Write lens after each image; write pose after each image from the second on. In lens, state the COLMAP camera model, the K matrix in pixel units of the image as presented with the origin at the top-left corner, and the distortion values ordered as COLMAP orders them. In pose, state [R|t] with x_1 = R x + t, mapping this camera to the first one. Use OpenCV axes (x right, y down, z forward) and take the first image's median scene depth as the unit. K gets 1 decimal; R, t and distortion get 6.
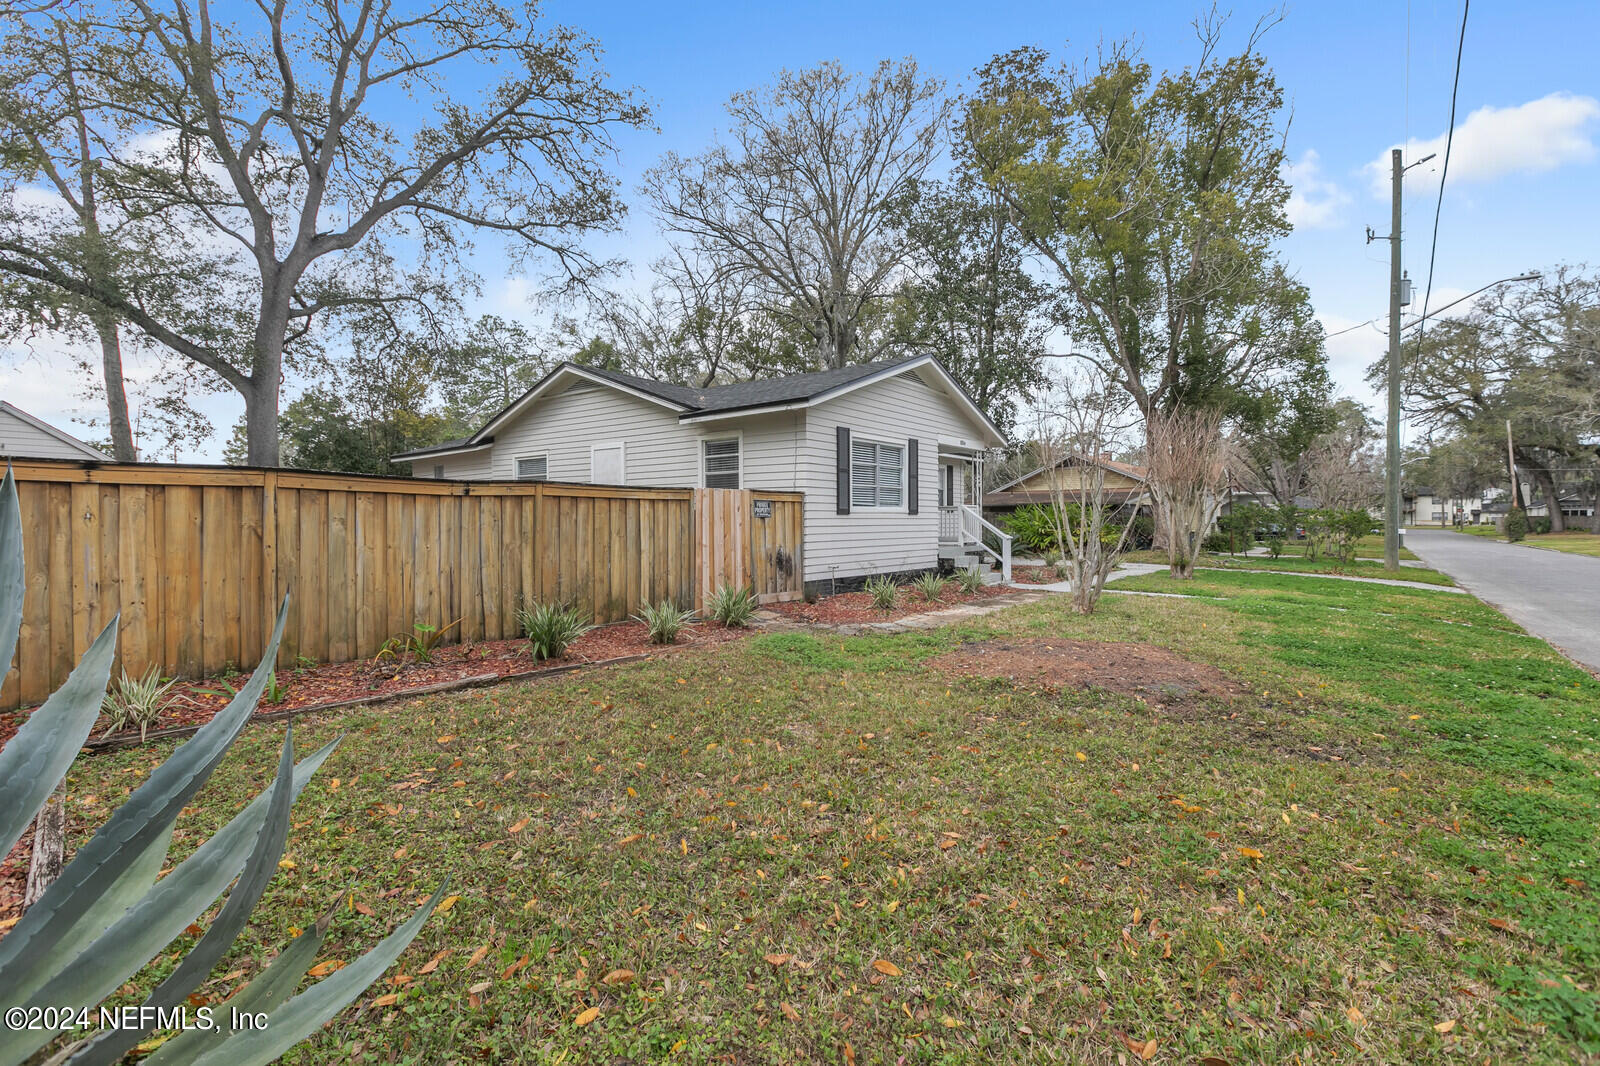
lens RADIAL K [[715.0, 0, 799.4], [0, 715.0, 525.8], [0, 0, 1]] dist [-0.000143, -0.000073]
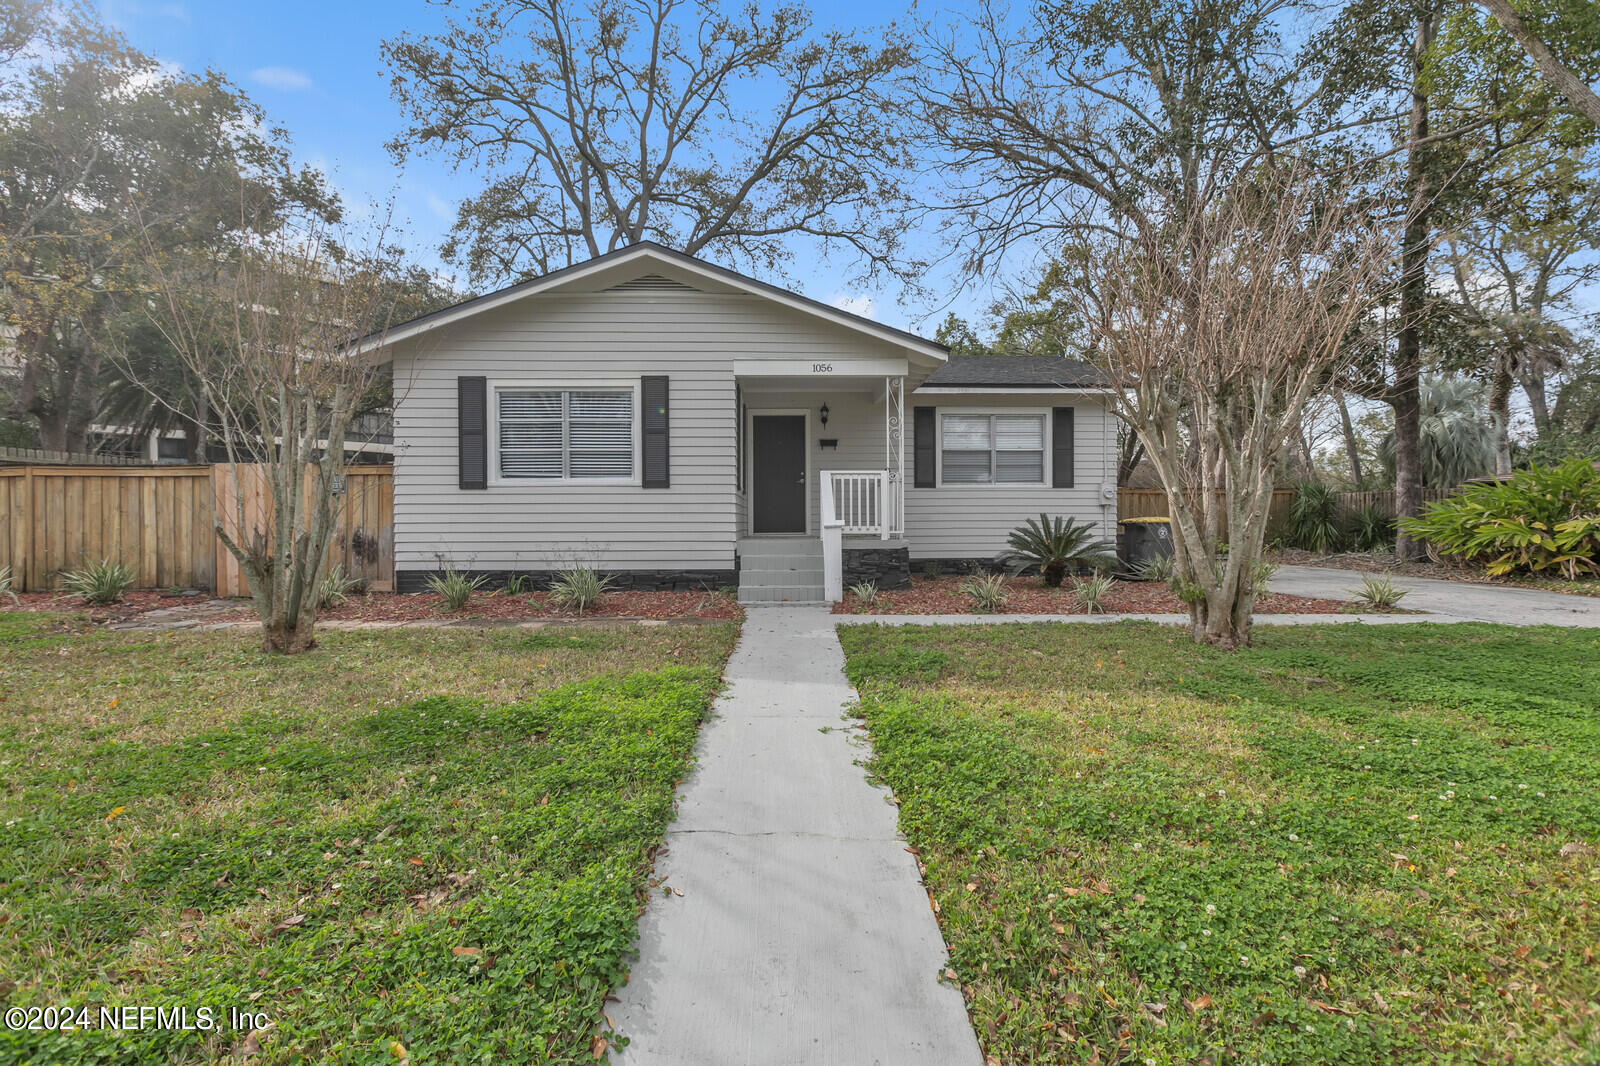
lens RADIAL K [[715.0, 0, 799.4], [0, 715.0, 525.8], [0, 0, 1]] dist [-0.000143, -0.000073]
pose [[0.632094, 0.005960, -0.774869, 0.824472], [-0.006055, 0.999978, 0.002752, 0.018337], [0.774868, 0.002952, 0.632116, 0.731873]]
